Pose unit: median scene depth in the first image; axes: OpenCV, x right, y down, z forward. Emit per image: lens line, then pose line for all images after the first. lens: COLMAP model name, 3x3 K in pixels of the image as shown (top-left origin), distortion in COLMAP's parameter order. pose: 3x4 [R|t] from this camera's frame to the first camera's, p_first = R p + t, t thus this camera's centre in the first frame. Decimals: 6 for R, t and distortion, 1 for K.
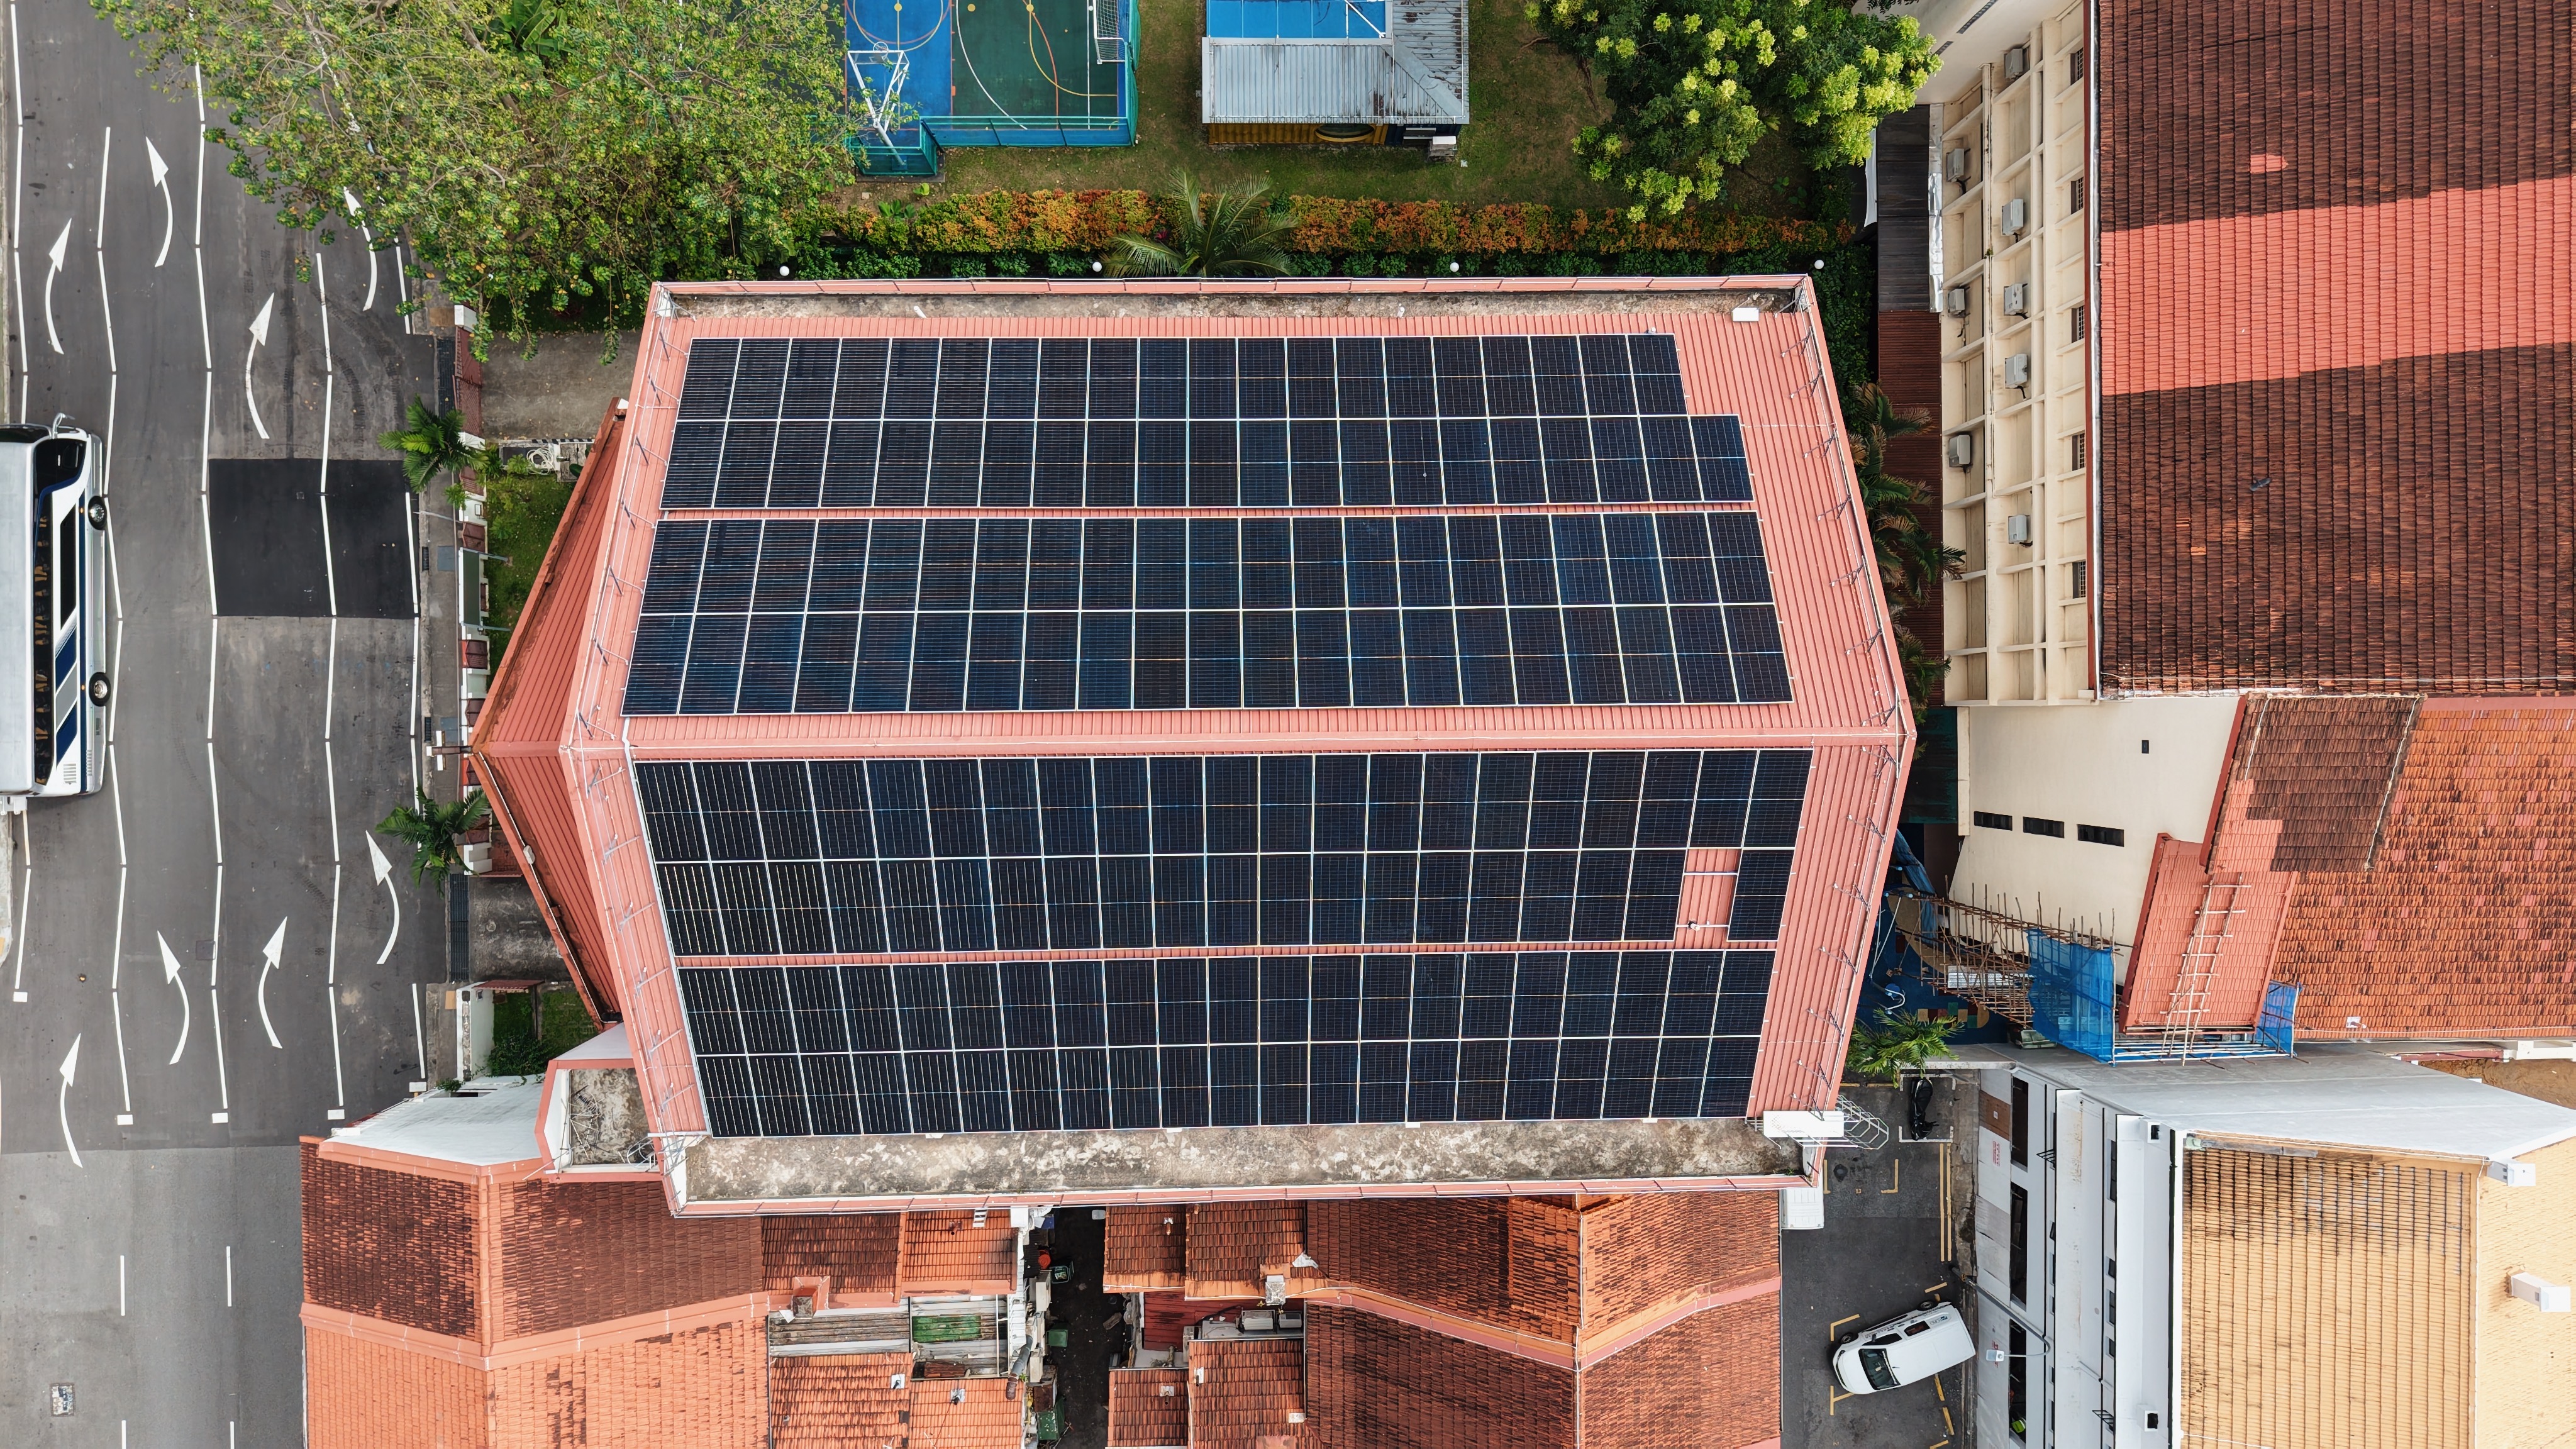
lens RADIAL K [[1726.1, 0, 1281.6], [0, 1726.1, 724.5], [0, 0, 1]] dist [0.006839, -0.009304]
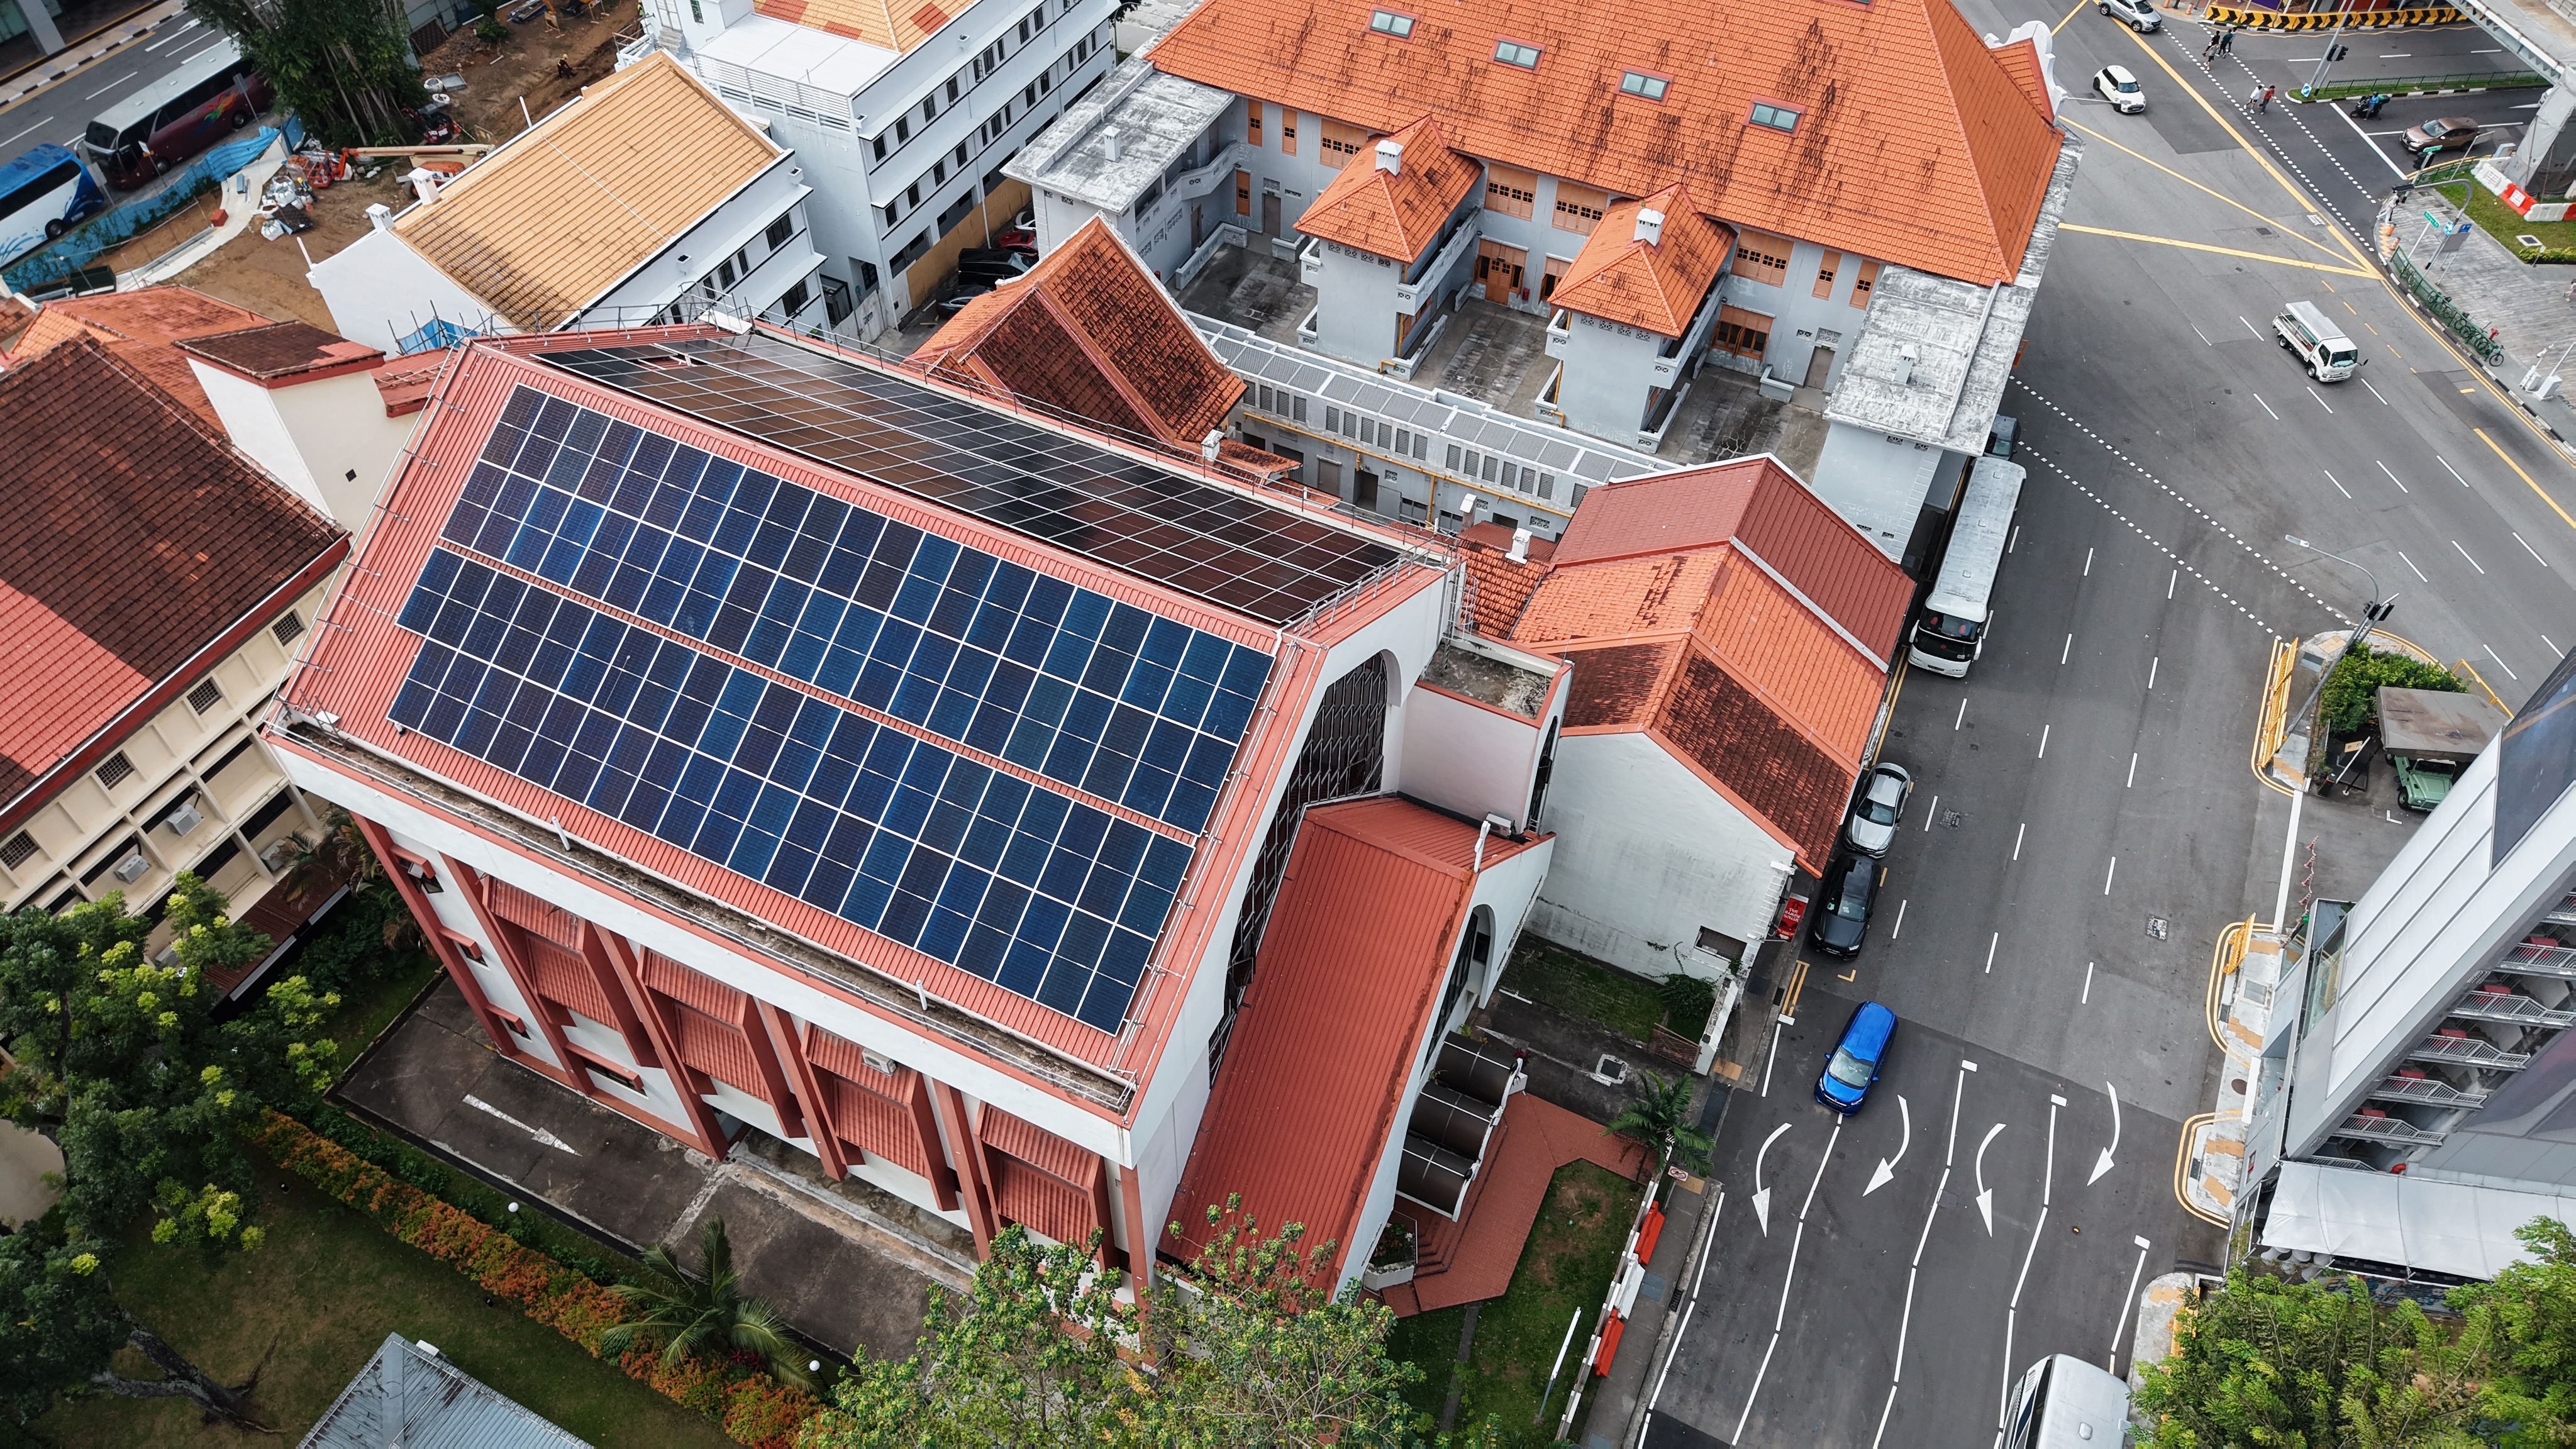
lens RADIAL K [[1726.1, 0, 1285.1], [0, 1726.1, 734.0], [0, 0, 1]] dist [0.006839, -0.009304]
pose [[-0.896315, -0.360228, 0.258563, -0.538037], [0.441509, -0.670976, 0.595702, -0.570182], [-0.041099, 0.648095, 0.760450, 0.080468]]
